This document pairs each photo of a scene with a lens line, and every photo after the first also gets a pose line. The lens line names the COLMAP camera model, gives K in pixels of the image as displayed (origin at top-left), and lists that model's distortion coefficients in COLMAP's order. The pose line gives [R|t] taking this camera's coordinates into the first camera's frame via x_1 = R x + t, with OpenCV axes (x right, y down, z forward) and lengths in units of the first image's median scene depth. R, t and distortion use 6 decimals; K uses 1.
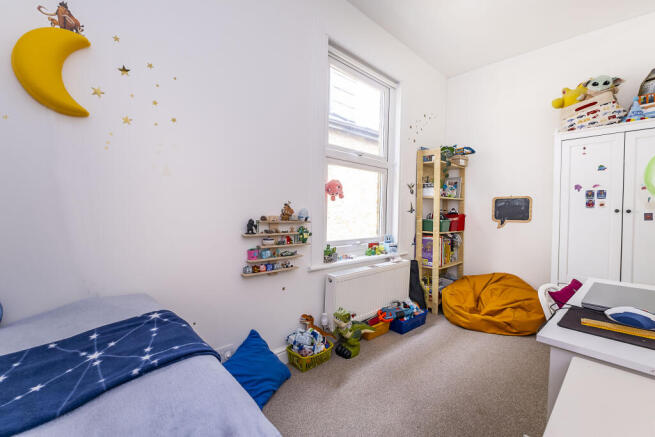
lens RADIAL K [[293.2, 0, 341.8], [0, 293.2, 219.9], [0, 0, 1]] dist [0.001071, -0.000042]
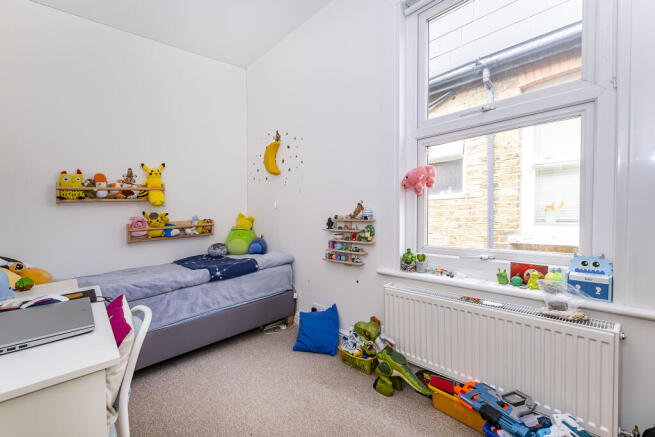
lens RADIAL K [[293.2, 0, 341.8], [0, 293.2, 219.9], [0, 0, 1]] dist [0.001071, -0.000042]
pose [[-0.043485, -0.006530, -0.999033, 0.944579], [-0.013463, 0.999892, -0.005949, 0.013956], [0.998963, 0.013191, -0.043568, 1.052395]]
